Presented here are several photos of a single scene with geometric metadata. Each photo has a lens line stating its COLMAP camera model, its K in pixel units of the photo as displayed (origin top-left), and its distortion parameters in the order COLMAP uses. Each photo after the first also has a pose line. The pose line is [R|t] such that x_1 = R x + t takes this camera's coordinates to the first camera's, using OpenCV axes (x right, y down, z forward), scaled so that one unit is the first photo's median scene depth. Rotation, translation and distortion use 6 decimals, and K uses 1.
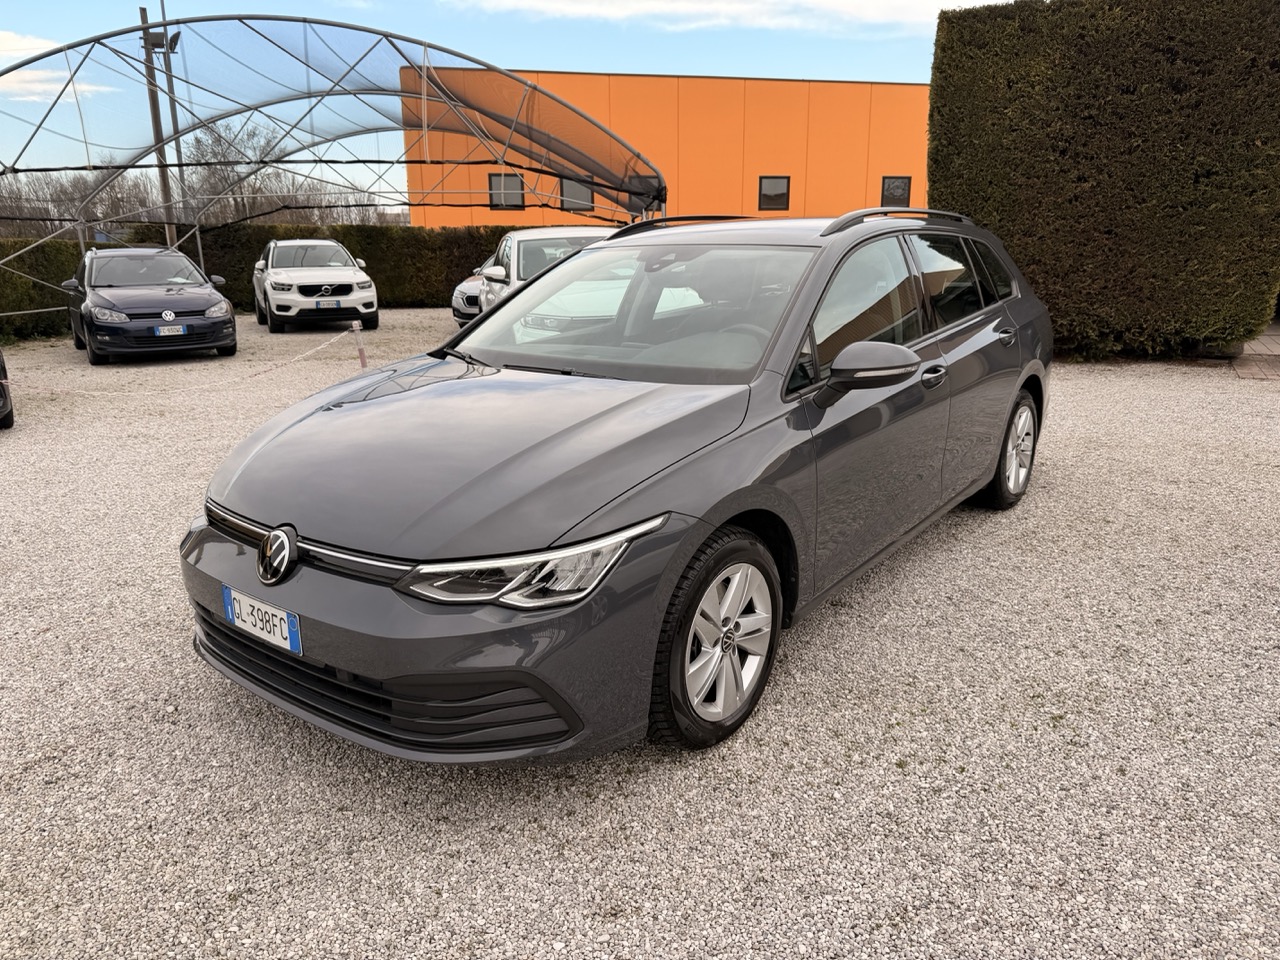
lens RADIAL K [[899.4, 0, 633.1], [0, 899.4, 478.1], [0, 0, 1]] dist [0.025844, -0.035262]
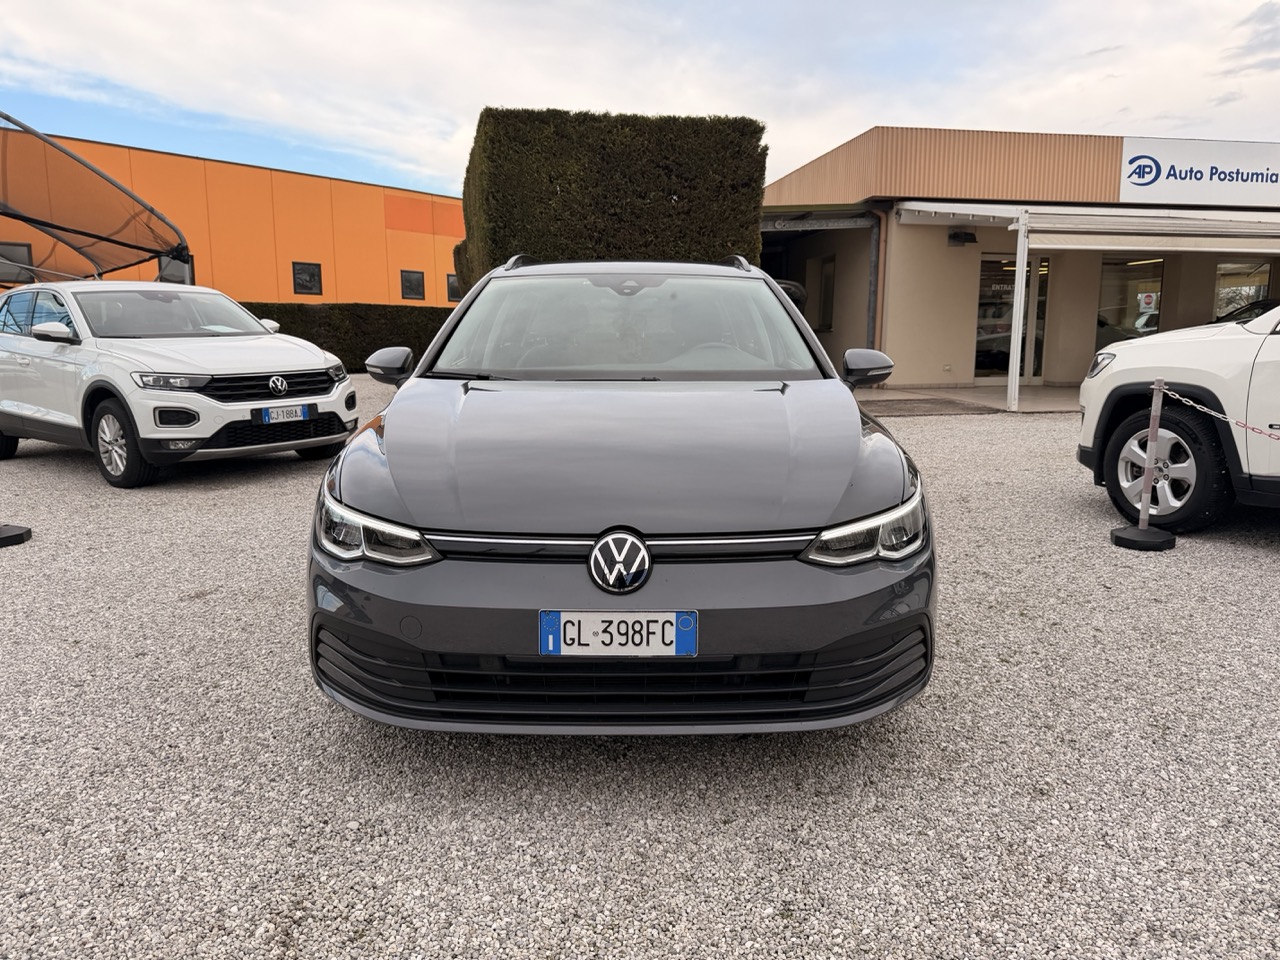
lens RADIAL K [[899.4, 0, 637.7], [0, 899.4, 490.6], [0, 0, 1]] dist [0.025844, -0.035262]
pose [[0.791016, -0.090556, 0.605056, -0.230783], [0.140732, 0.989396, -0.035906, 0.012722], [-0.595389, 0.113553, 0.795373, 0.067338]]
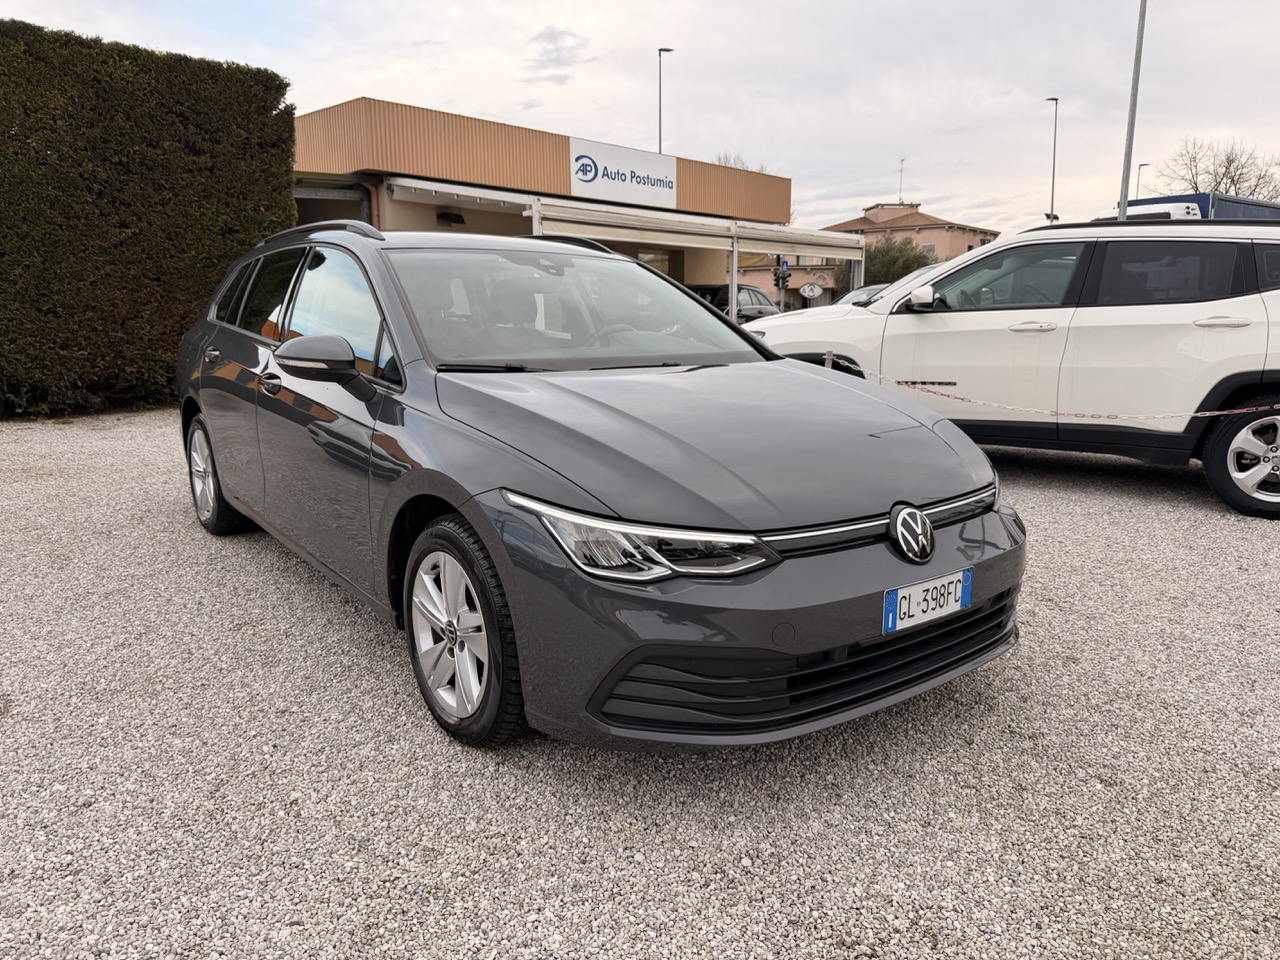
lens RADIAL K [[899.4, 0, 651.1], [0, 899.4, 477.7], [0, 0, 1]] dist [0.025844, -0.035262]
pose [[0.258253, -0.161572, 0.952470, -0.341109], [0.231433, 0.967554, 0.101381, -0.031838], [-0.937947, 0.194251, 0.287267, 0.235762]]
